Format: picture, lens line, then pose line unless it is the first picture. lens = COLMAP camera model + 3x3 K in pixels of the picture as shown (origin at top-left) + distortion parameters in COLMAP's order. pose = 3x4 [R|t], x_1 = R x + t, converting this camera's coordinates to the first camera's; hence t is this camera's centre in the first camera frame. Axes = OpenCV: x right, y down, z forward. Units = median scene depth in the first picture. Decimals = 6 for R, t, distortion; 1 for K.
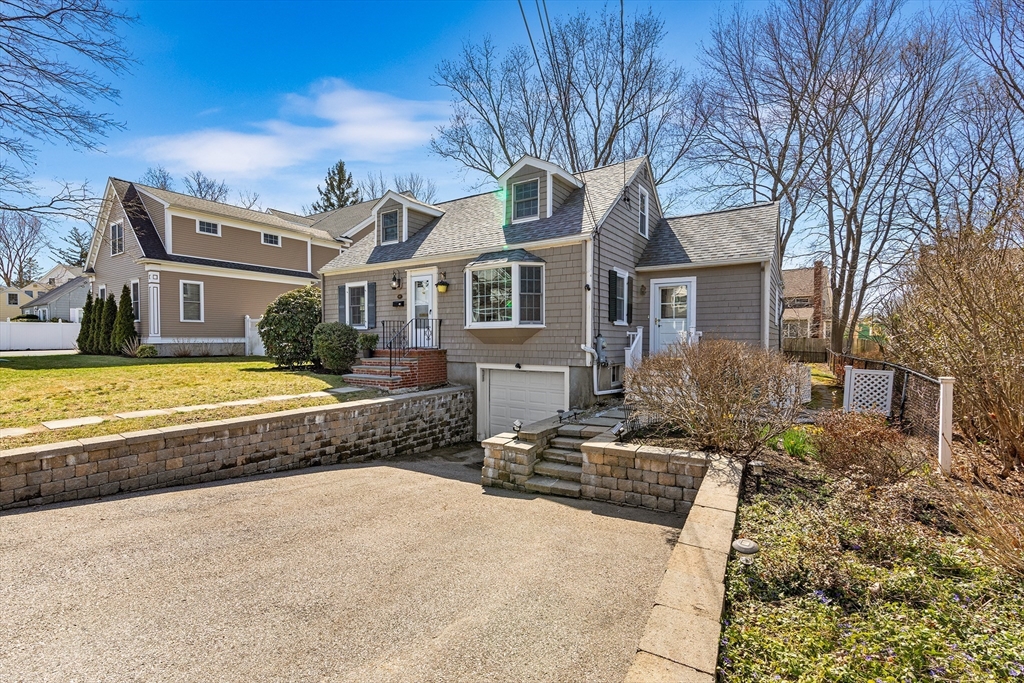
lens RADIAL K [[454.4, 0, 513.8], [0, 454.4, 334.0], [0, 0, 1]] dist [-0.000250, 0.000199]
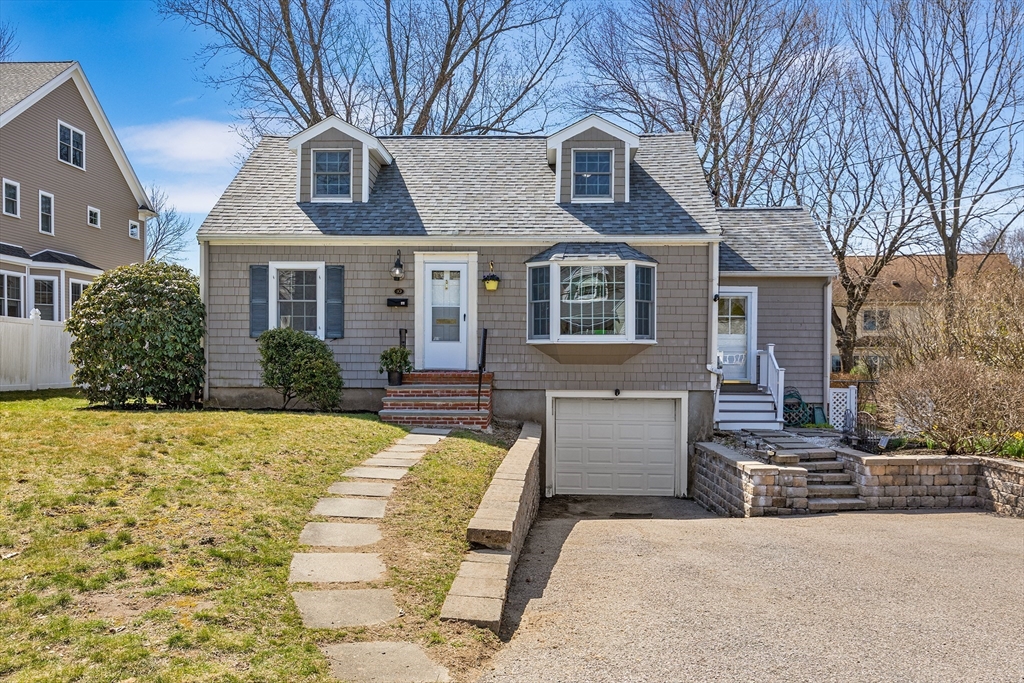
lens RADIAL K [[832.1, 0, 512.0], [0, 832.1, 341.5], [0, 0, 1]] dist [-0.007026, -0.002759]
pose [[0.855070, 0.015023, 0.518294, -0.869641], [-0.010762, 0.999879, -0.011226, 0.001180], [-0.518400, 0.004021, 0.855129, -0.124014]]
